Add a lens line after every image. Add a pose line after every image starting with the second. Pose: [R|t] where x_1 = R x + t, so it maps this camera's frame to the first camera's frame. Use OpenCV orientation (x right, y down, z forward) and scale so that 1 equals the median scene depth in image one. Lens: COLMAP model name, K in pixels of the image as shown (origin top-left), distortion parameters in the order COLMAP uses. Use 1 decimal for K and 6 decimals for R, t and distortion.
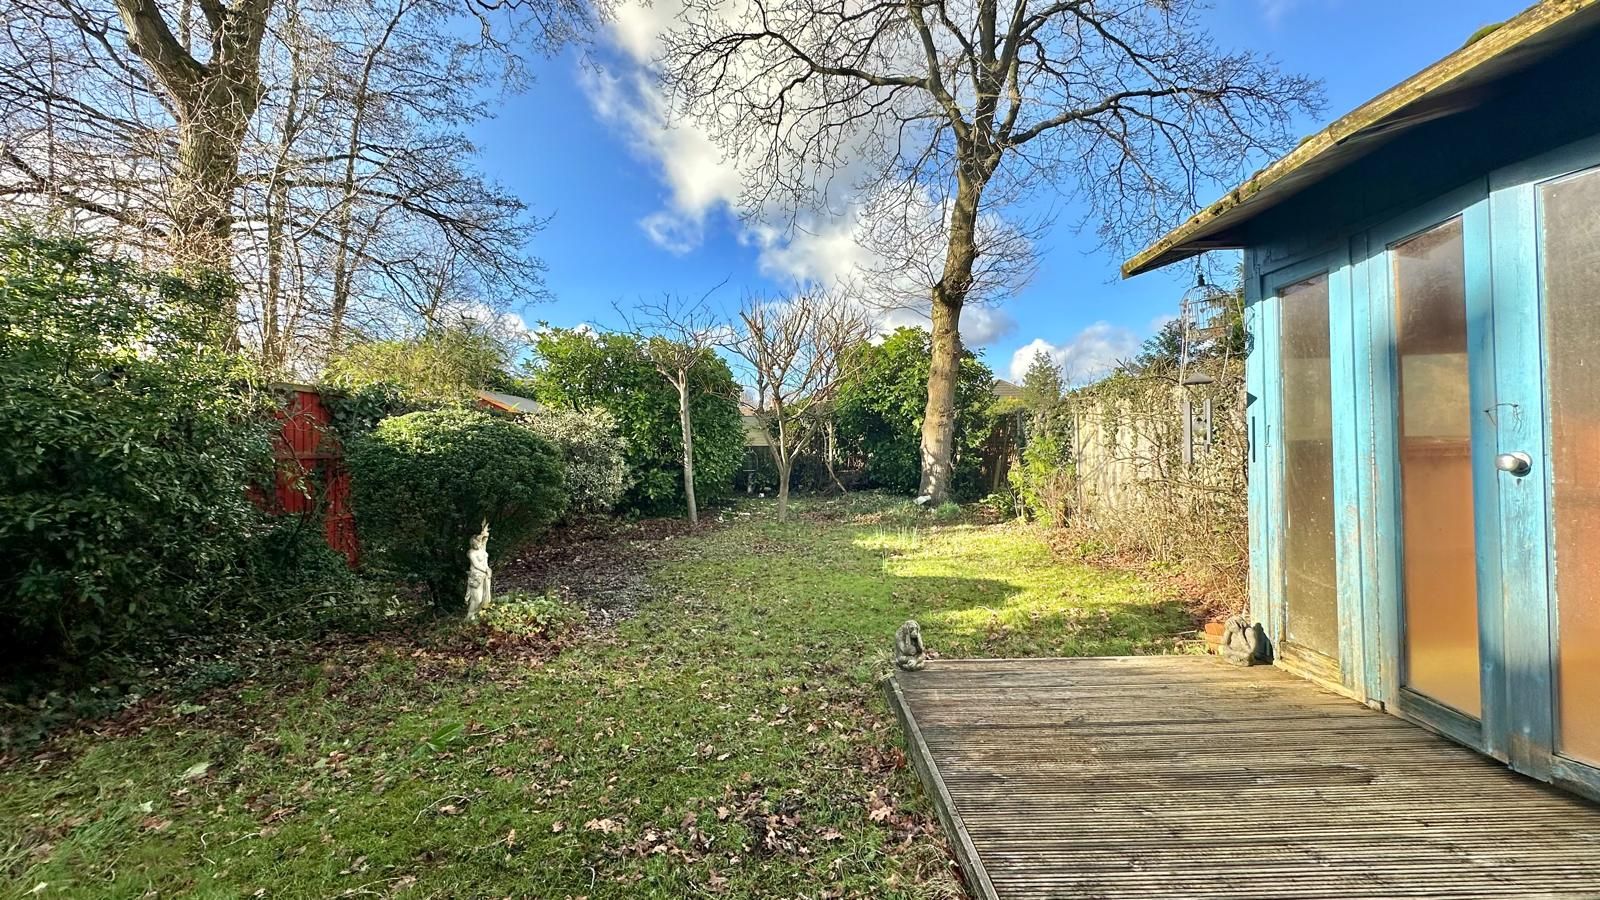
lens RADIAL K [[639.2, 0, 800.0], [0, 639.2, 450.0], [0, 0, 1]] dist [0.001505, 0.000090]
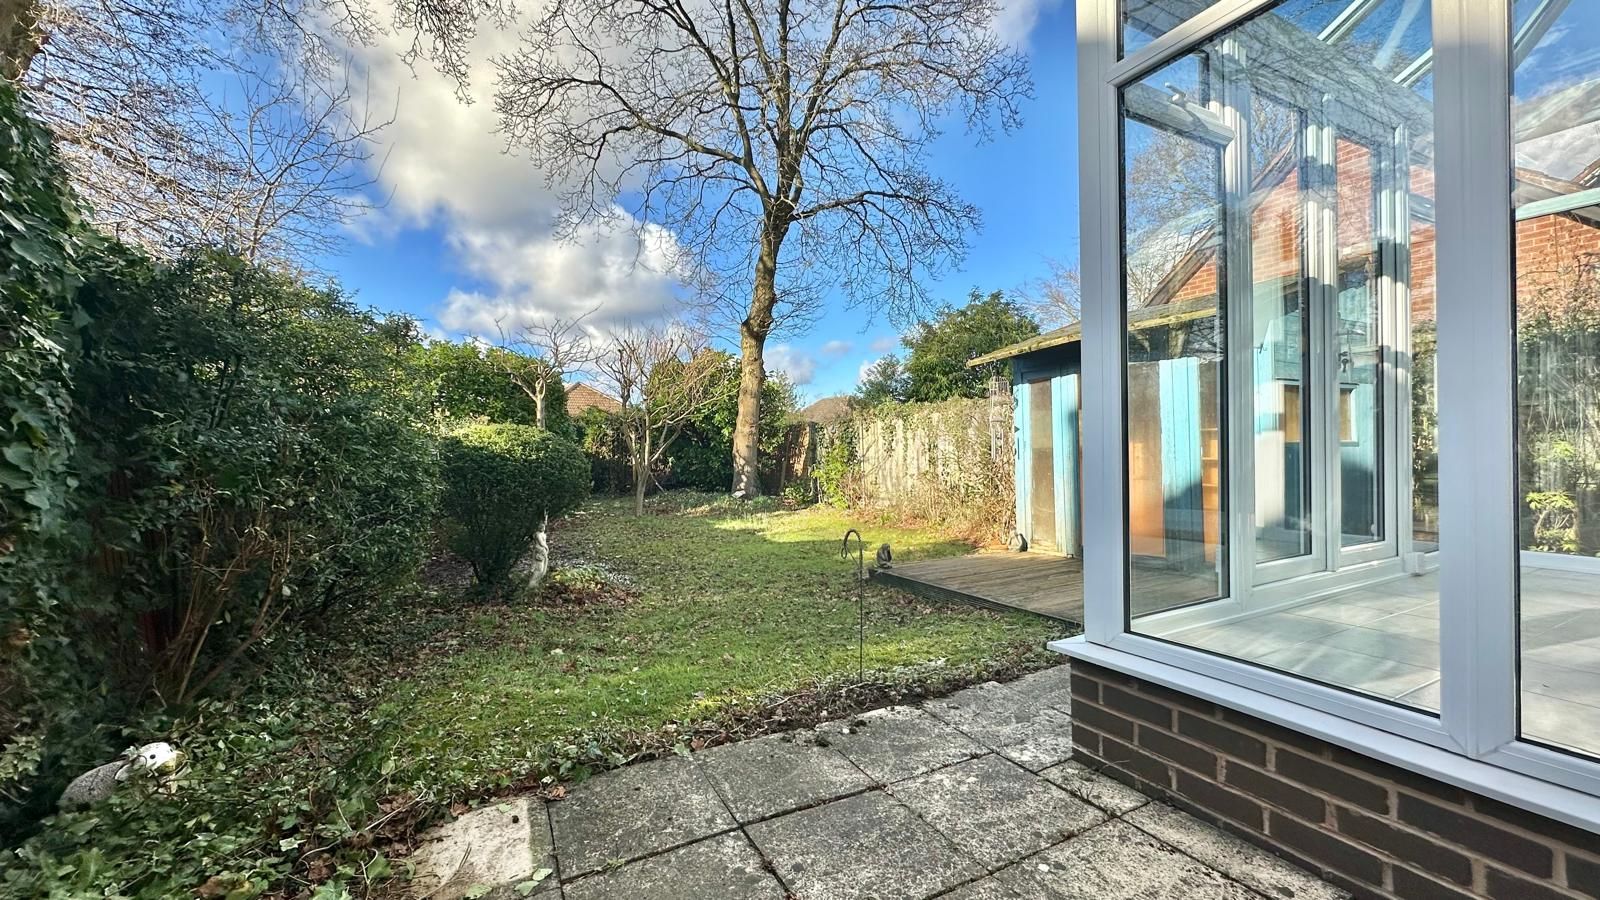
lens RADIAL K [[639.2, 0, 800.0], [0, 639.2, 450.0], [0, 0, 1]] dist [0.001505, 0.000090]
pose [[0.896551, -0.002450, 0.442935, -0.247979], [0.005159, 0.999975, -0.004911, -0.000980], [-0.442911, 0.006688, 0.896540, -0.165053]]
